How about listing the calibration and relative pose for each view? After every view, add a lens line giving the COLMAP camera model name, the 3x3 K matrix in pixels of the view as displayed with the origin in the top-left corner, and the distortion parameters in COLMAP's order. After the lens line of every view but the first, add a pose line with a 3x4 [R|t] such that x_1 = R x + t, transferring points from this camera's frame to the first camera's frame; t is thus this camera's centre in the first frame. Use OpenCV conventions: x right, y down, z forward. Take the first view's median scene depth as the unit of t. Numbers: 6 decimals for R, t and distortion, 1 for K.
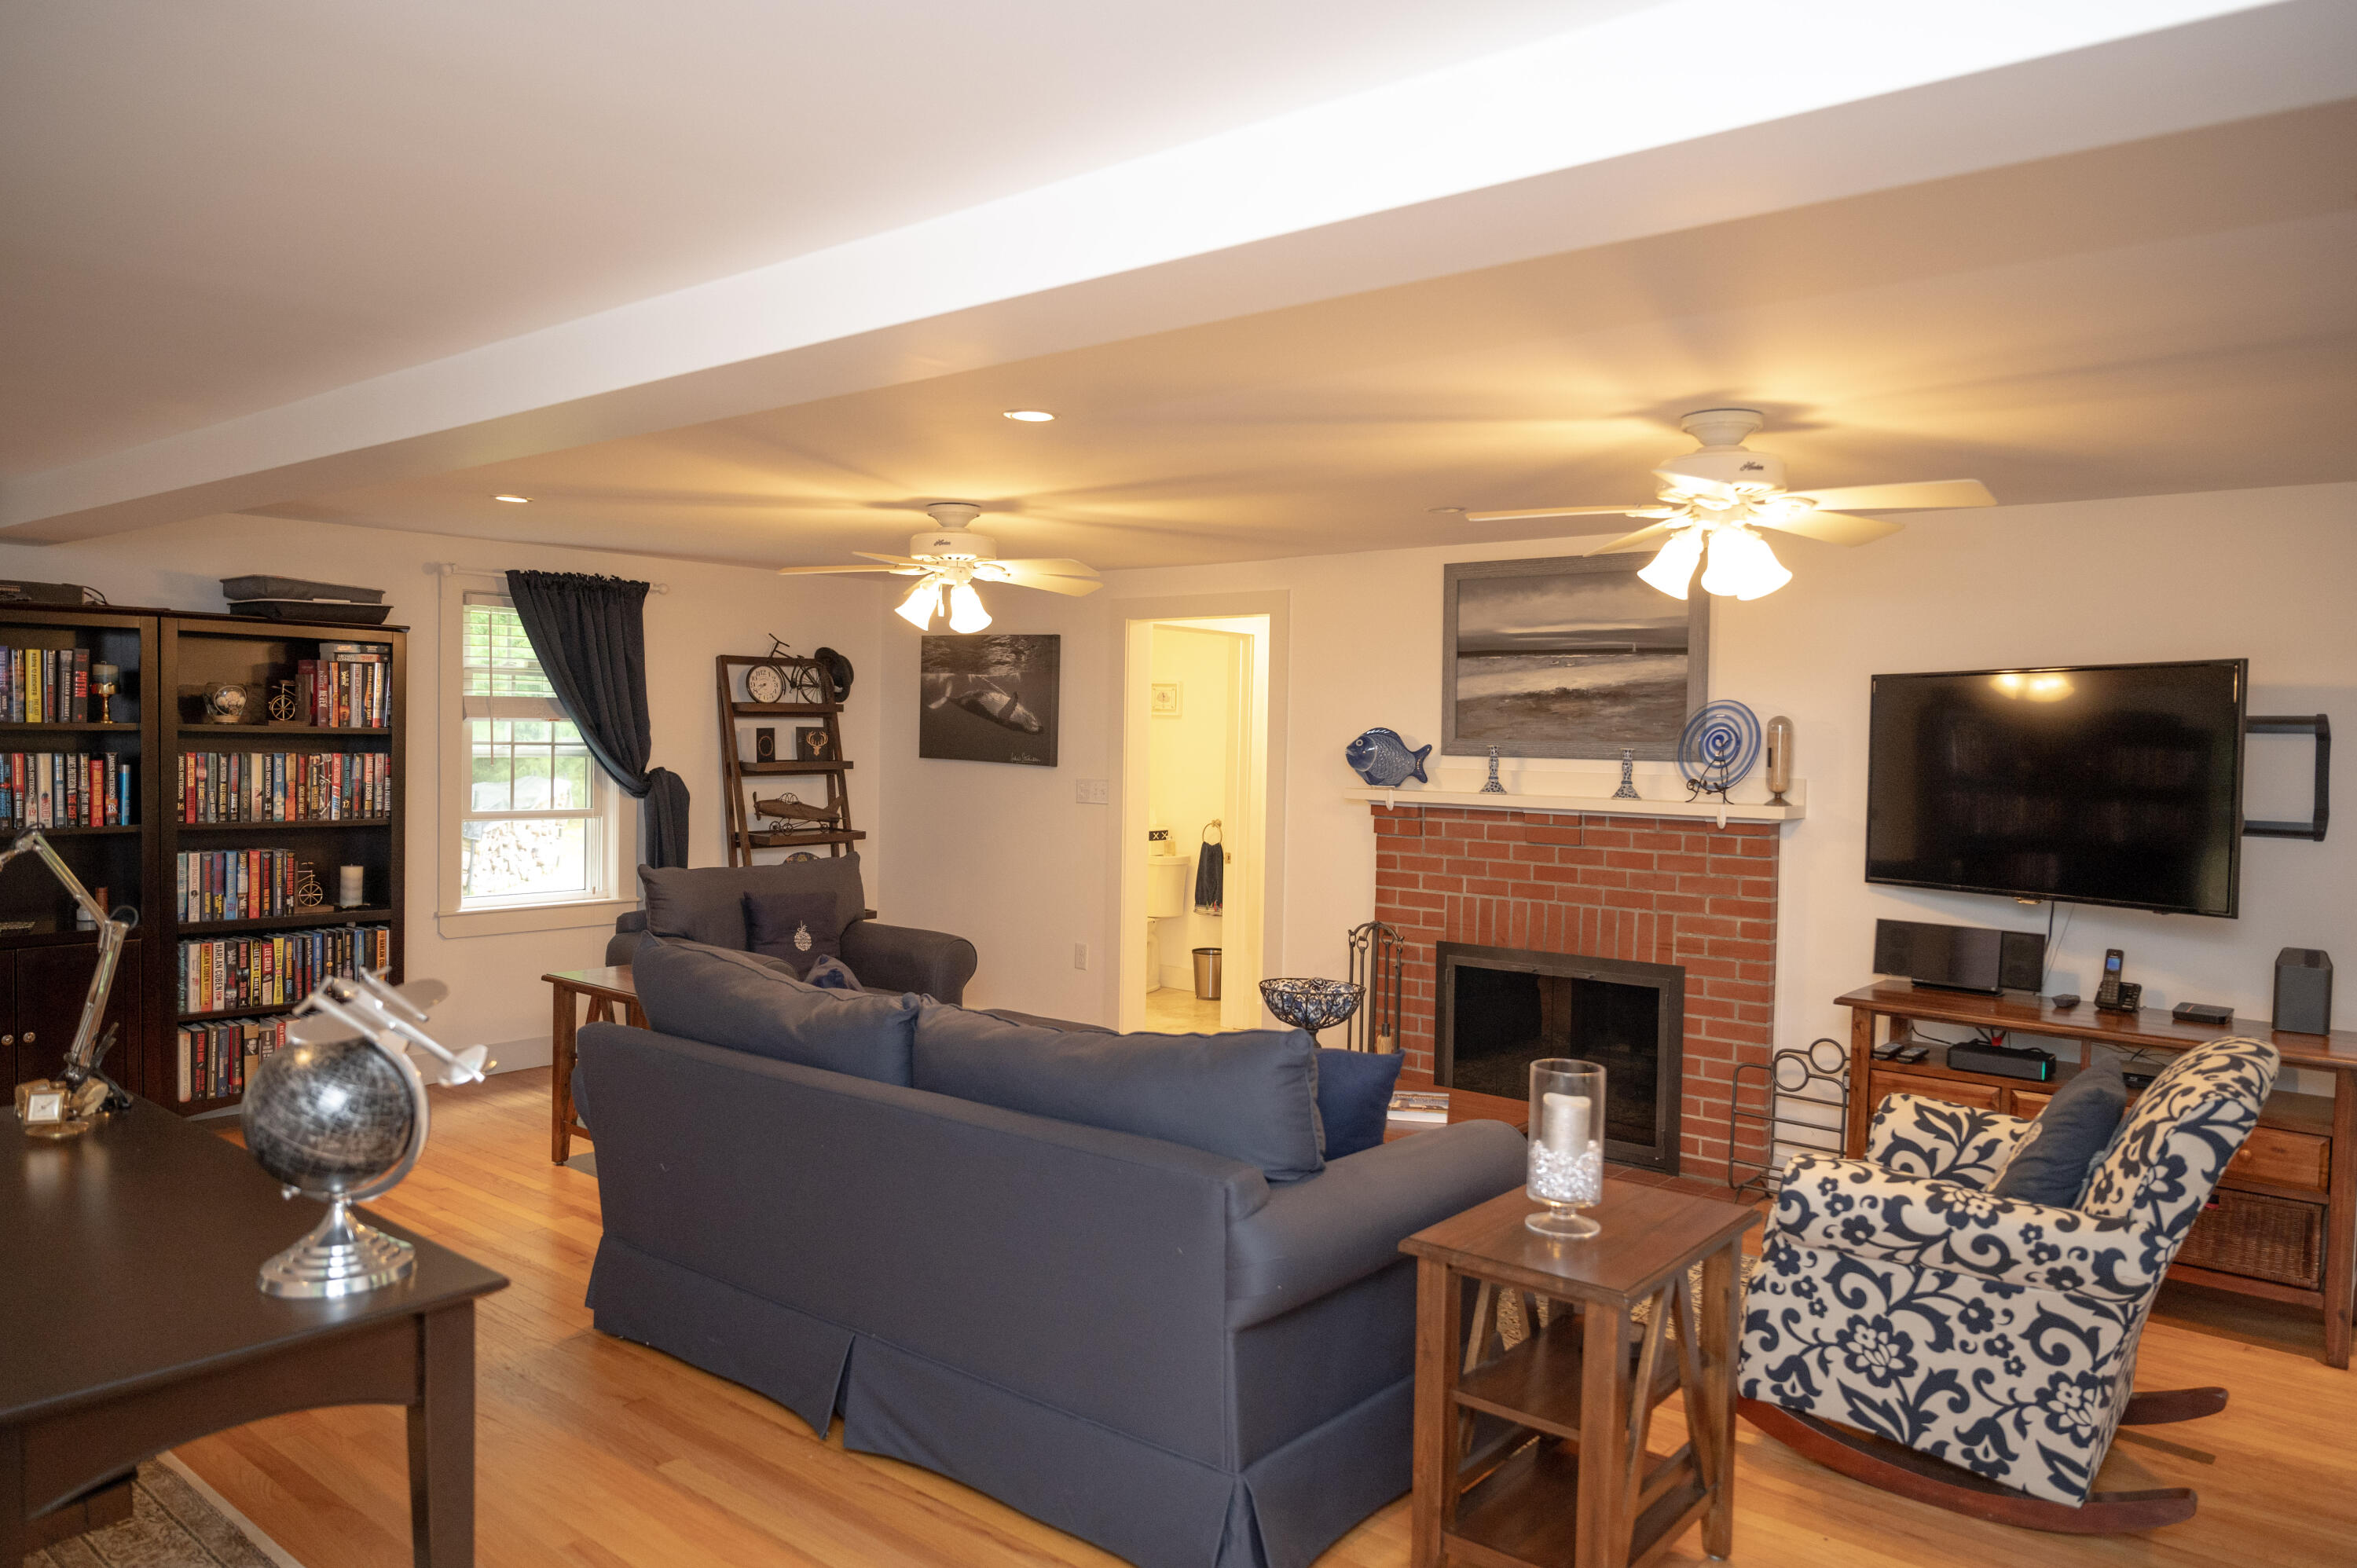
lens RADIAL K [[1582.6, 0, 1182.7], [0, 1582.6, 790.4], [0, 0, 1]] dist [-0.005058, -0.000137]
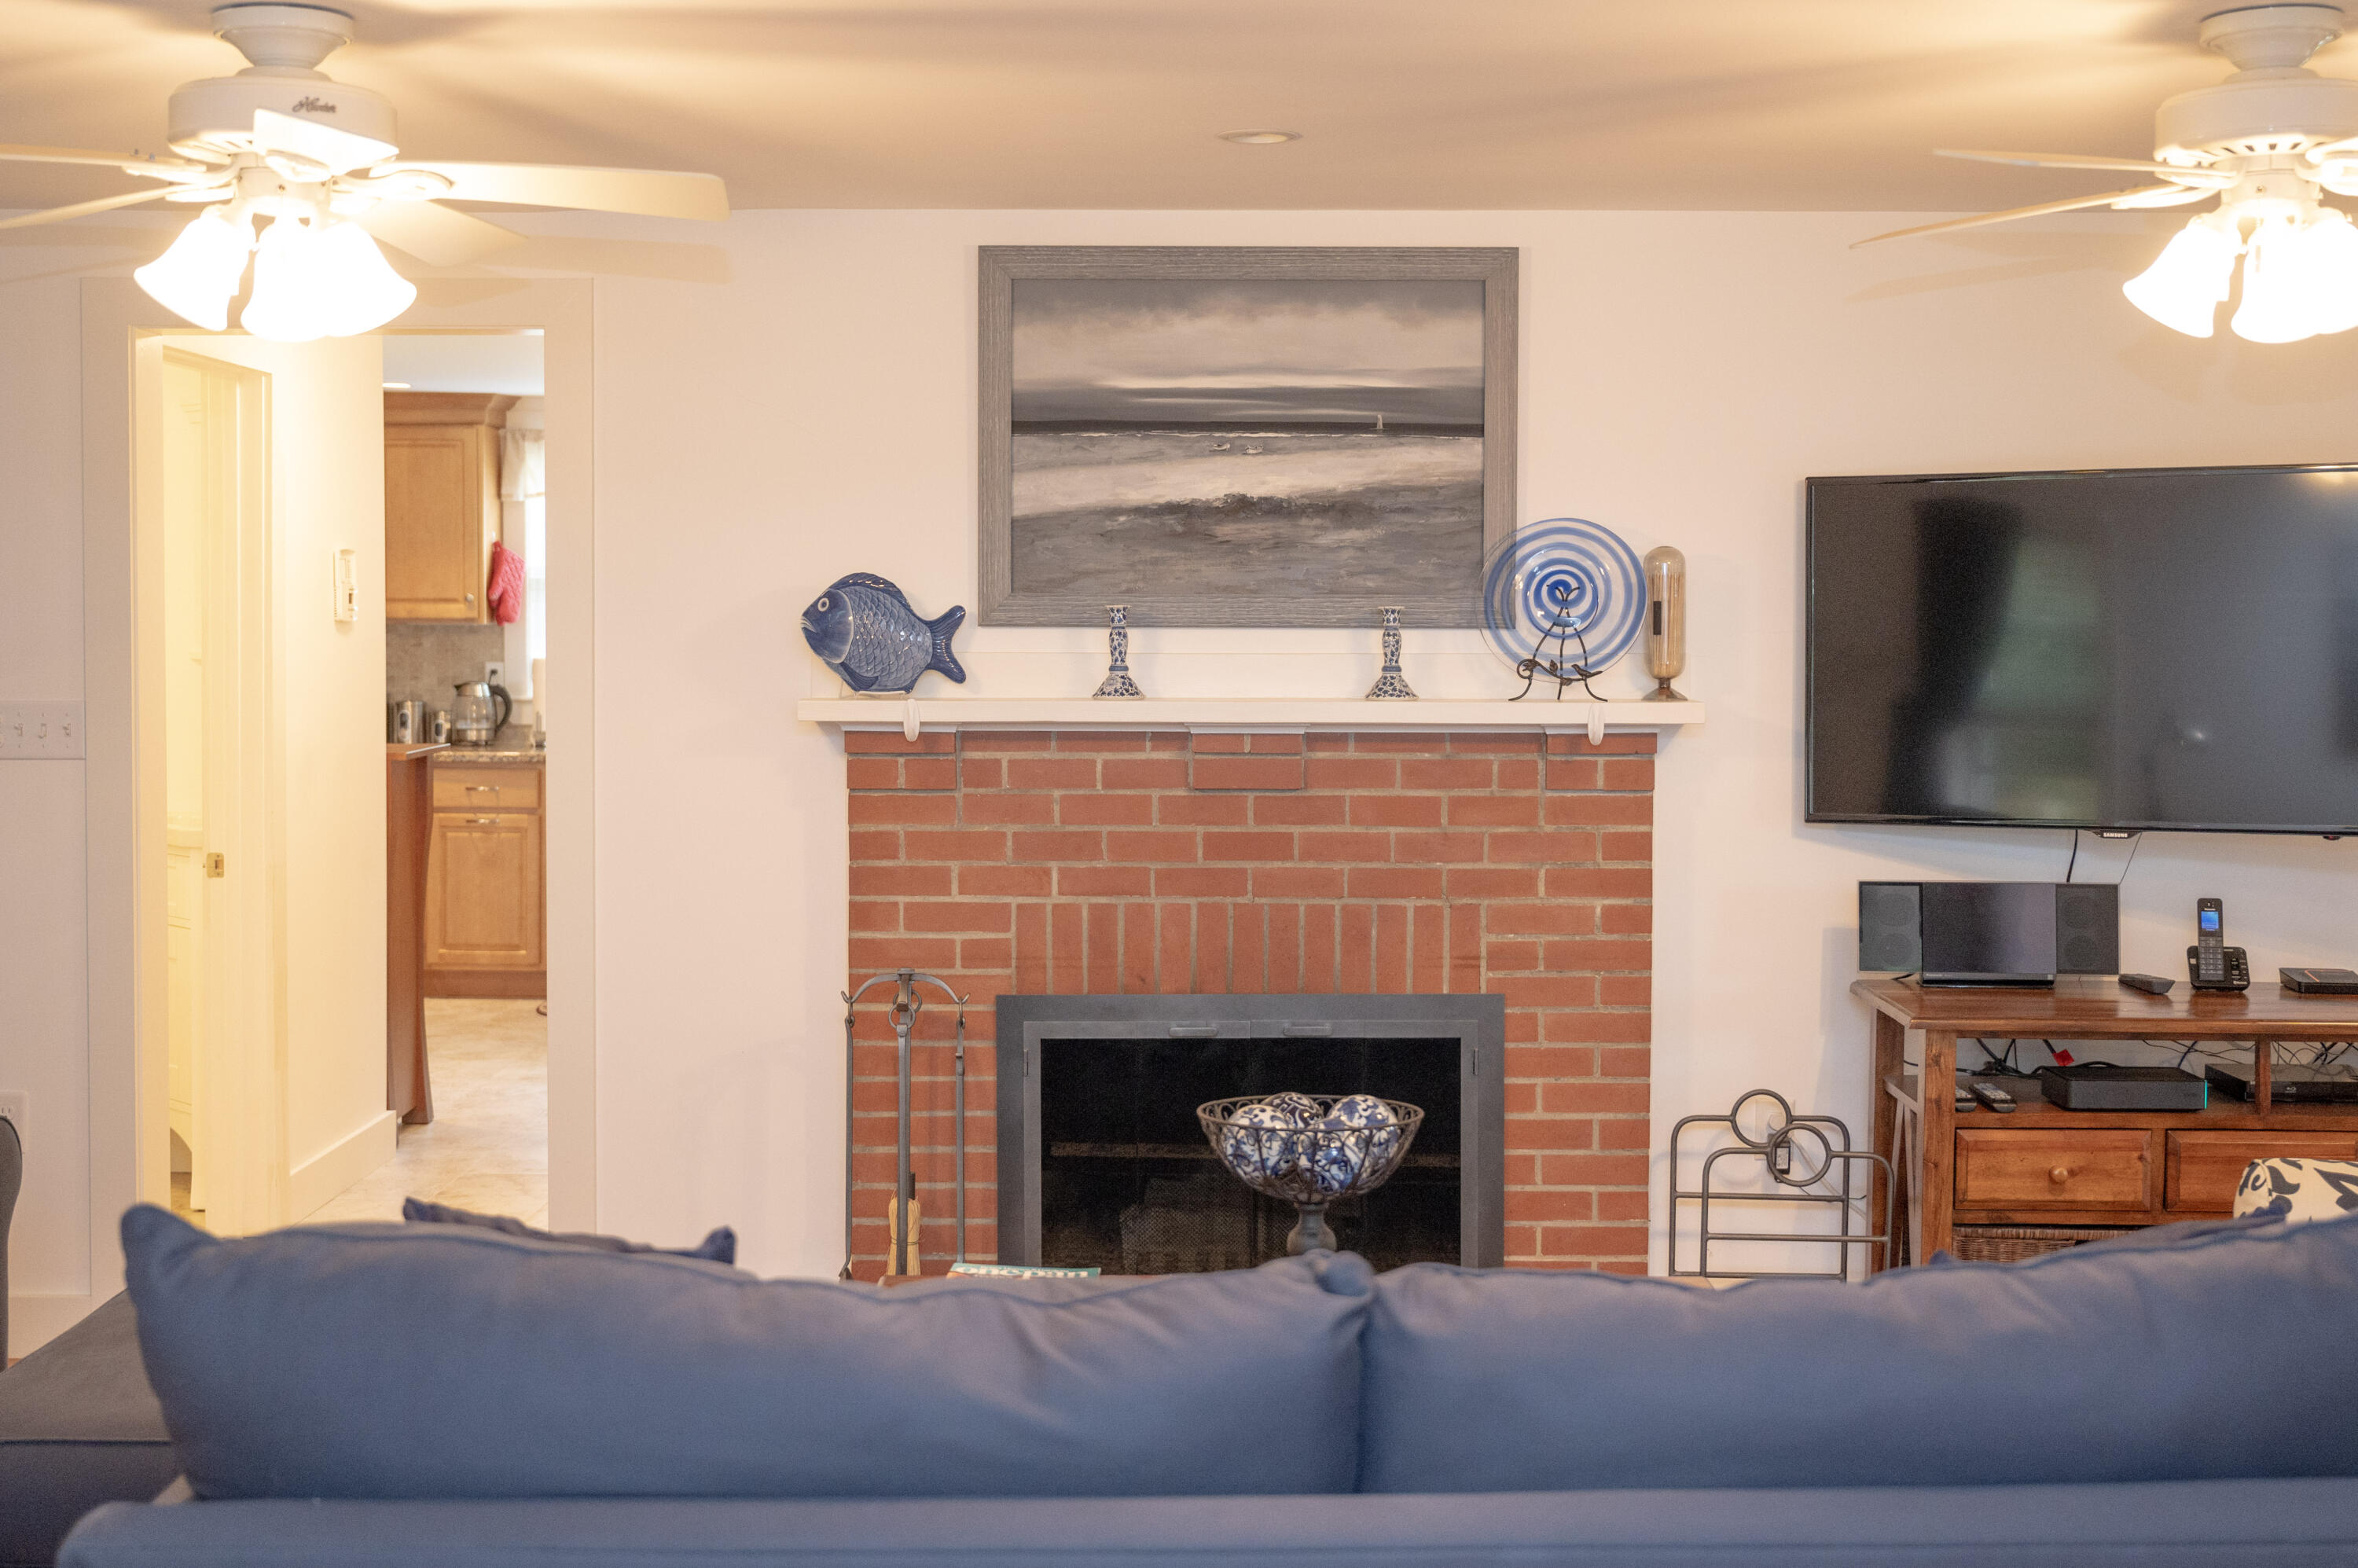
lens RADIAL K [[2795.5, 0, 1181.3], [0, 2795.5, 704.6], [0, 0, 1]] dist [-0.011256, -0.017357]
pose [[0.768970, -0.038884, 0.638101, -0.378004], [0.032862, 0.999233, 0.021288, -0.015173], [-0.638440, 0.004600, 0.769658, 0.294838]]
